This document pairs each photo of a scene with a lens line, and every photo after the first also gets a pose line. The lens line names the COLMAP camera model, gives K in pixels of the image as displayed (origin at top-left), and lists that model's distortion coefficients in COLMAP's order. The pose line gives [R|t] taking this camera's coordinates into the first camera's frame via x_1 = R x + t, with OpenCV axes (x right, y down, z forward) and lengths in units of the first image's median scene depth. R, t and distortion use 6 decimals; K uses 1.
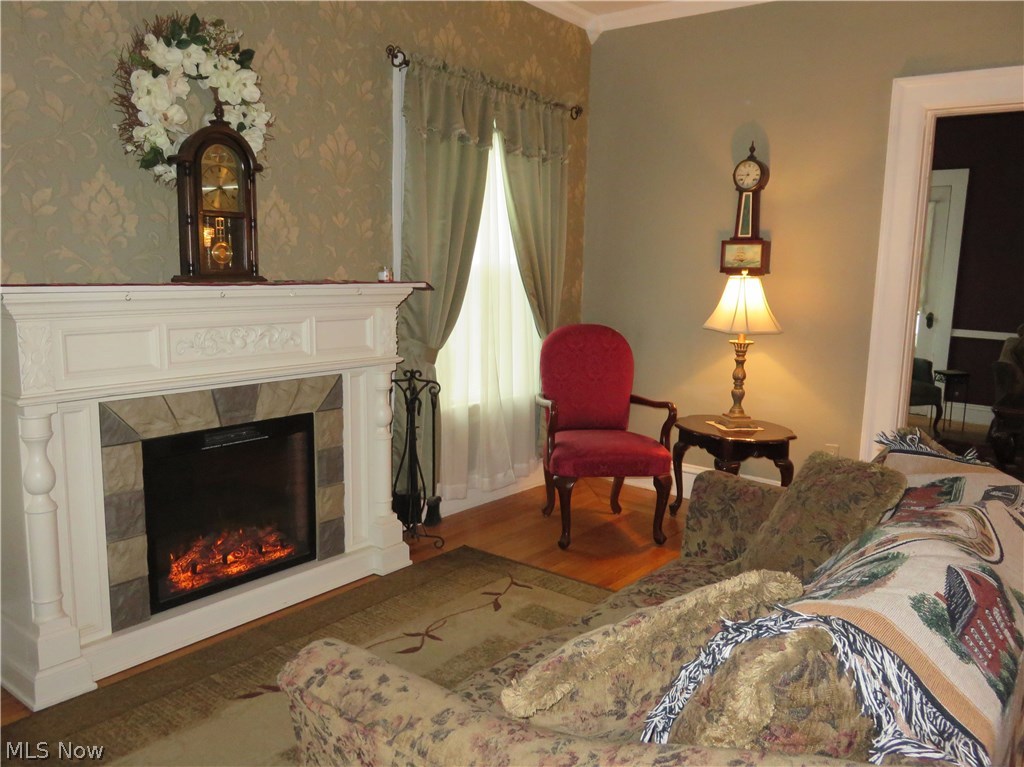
lens RADIAL K [[804.3, 0, 516.9], [0, 804.3, 383.7], [0, 0, 1]] dist [-0.010247, -0.001245]
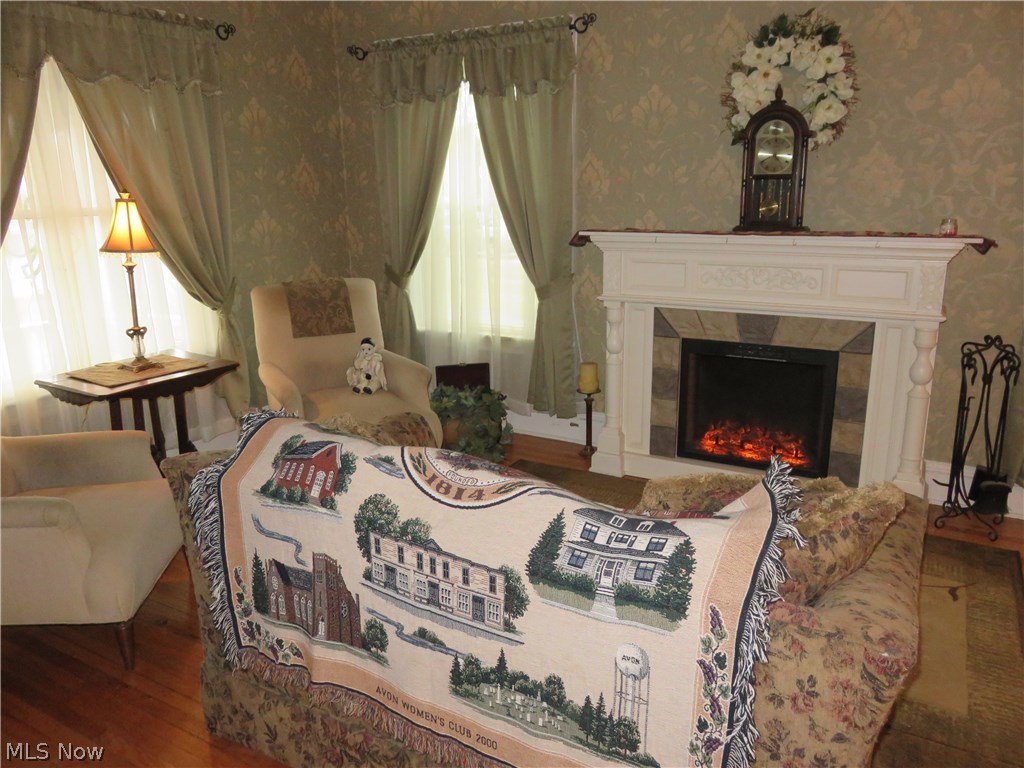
lens RADIAL K [[804.3, 0, 517.3], [0, 804.3, 383.5], [0, 0, 1]] dist [-0.010247, -0.001245]
pose [[0.122689, 0.223332, -0.966990, 0.887930], [-0.123673, 0.970197, 0.208381, -0.111898], [0.984709, 0.094025, 0.146652, 0.462549]]
